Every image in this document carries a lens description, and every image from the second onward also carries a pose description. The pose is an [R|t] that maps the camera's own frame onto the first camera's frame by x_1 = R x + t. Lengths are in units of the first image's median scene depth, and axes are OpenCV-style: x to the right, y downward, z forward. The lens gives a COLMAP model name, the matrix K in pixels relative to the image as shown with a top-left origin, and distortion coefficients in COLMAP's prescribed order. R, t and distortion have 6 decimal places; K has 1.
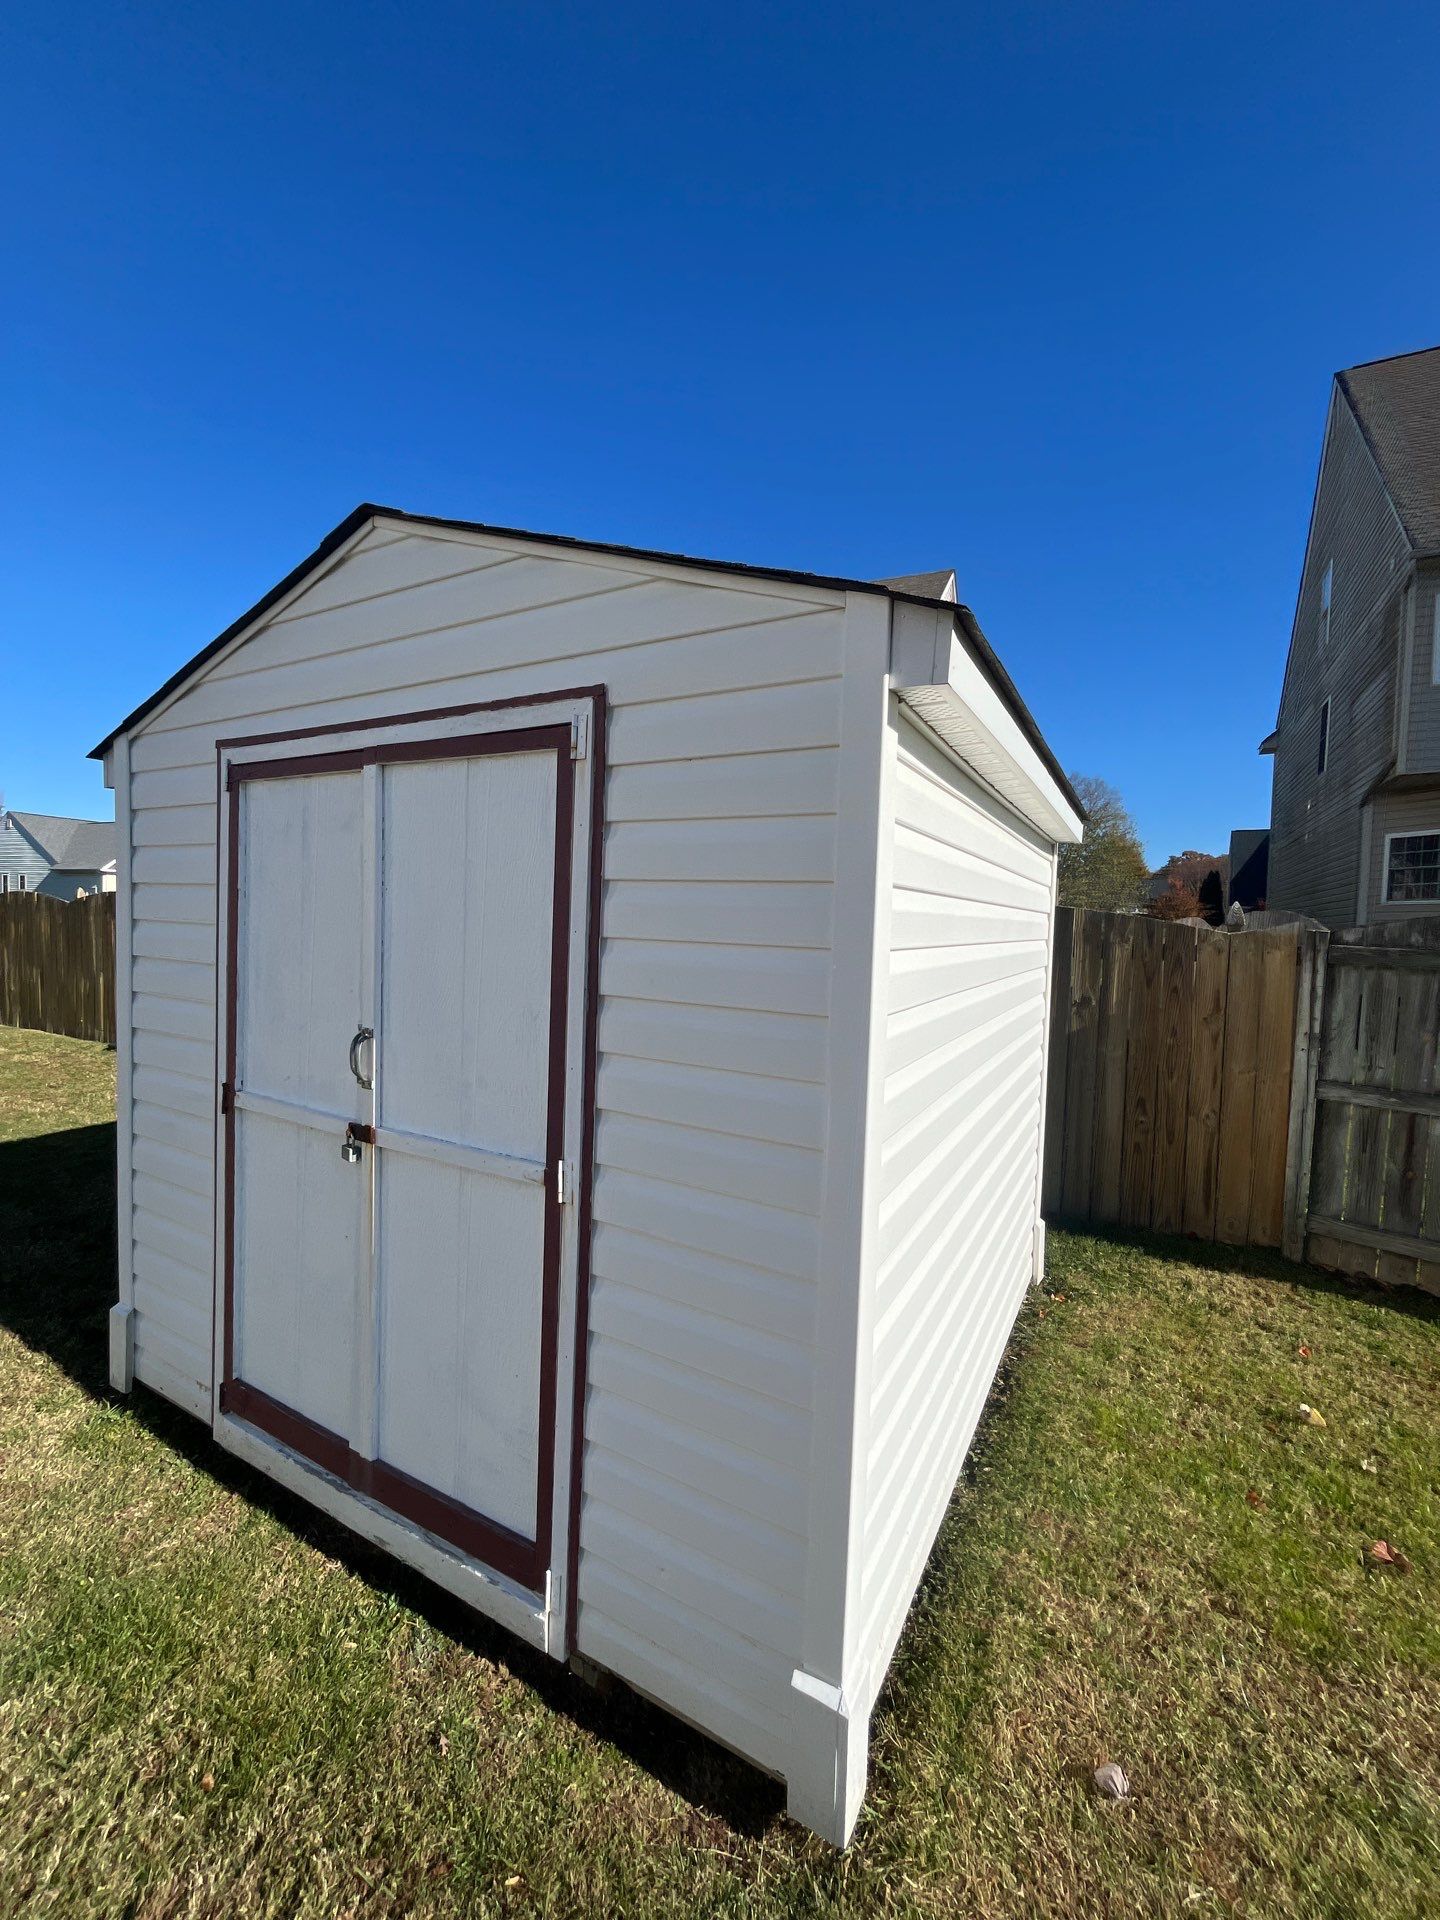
lens RADIAL K [[783.3, 0, 720.0], [0, 783.3, 960.0], [0, 0, 1]] dist [-0.002408, -0.000596]
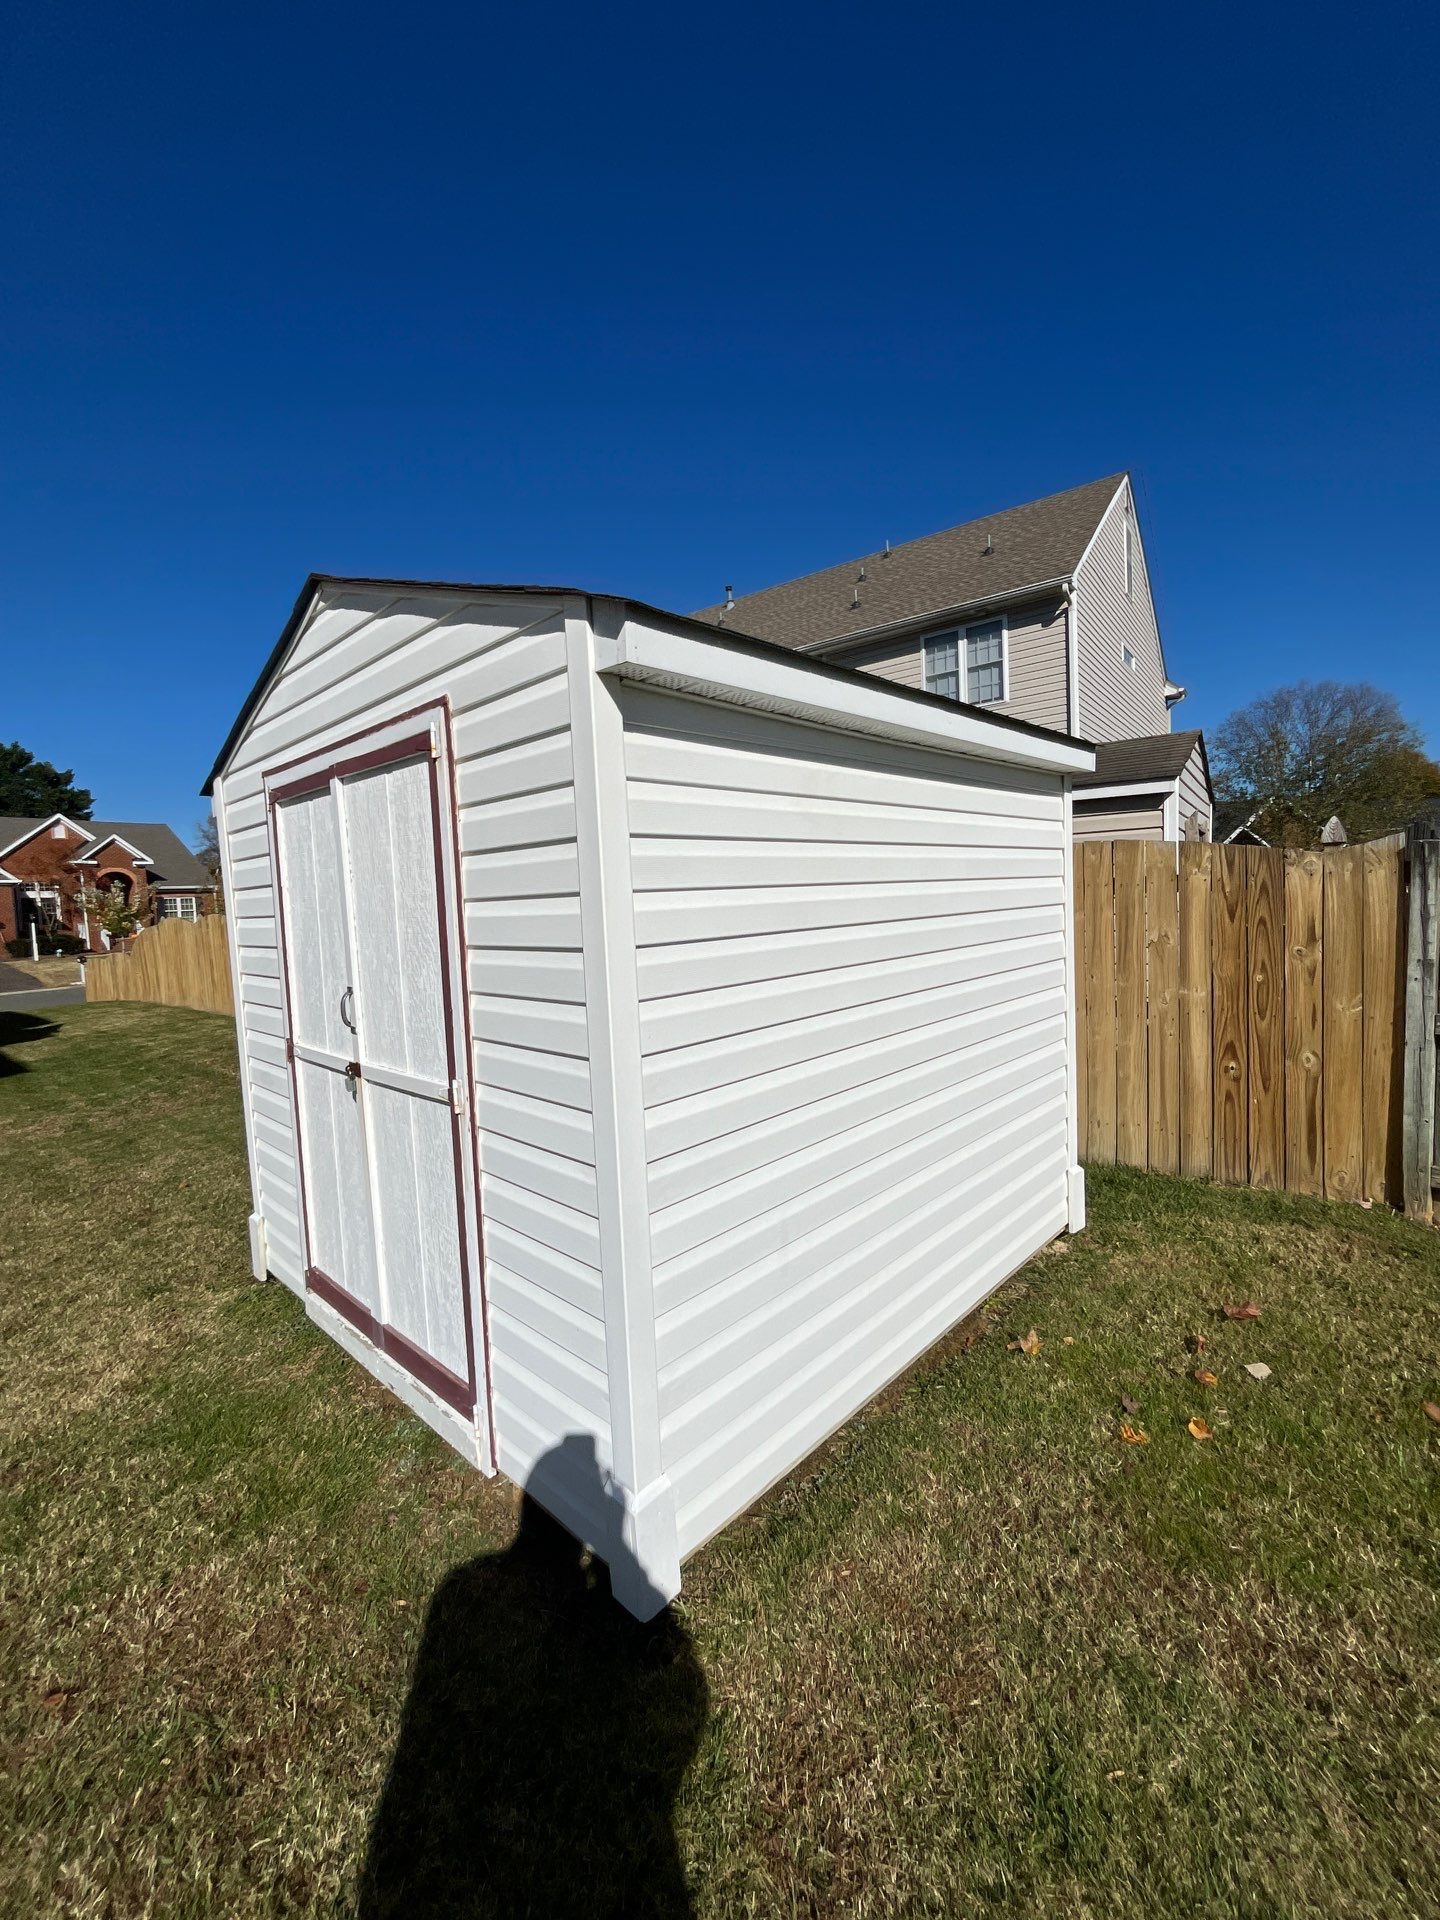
lens RADIAL K [[798.7, 0, 720.0], [0, 798.7, 960.0], [0, 0, 1]] dist [-0.002714, -0.000448]
pose [[0.966056, -0.055599, -0.252277, 0.382353], [0.062506, 0.997855, 0.019438, 0.047029], [0.250655, -0.034547, 0.967460, -0.087925]]
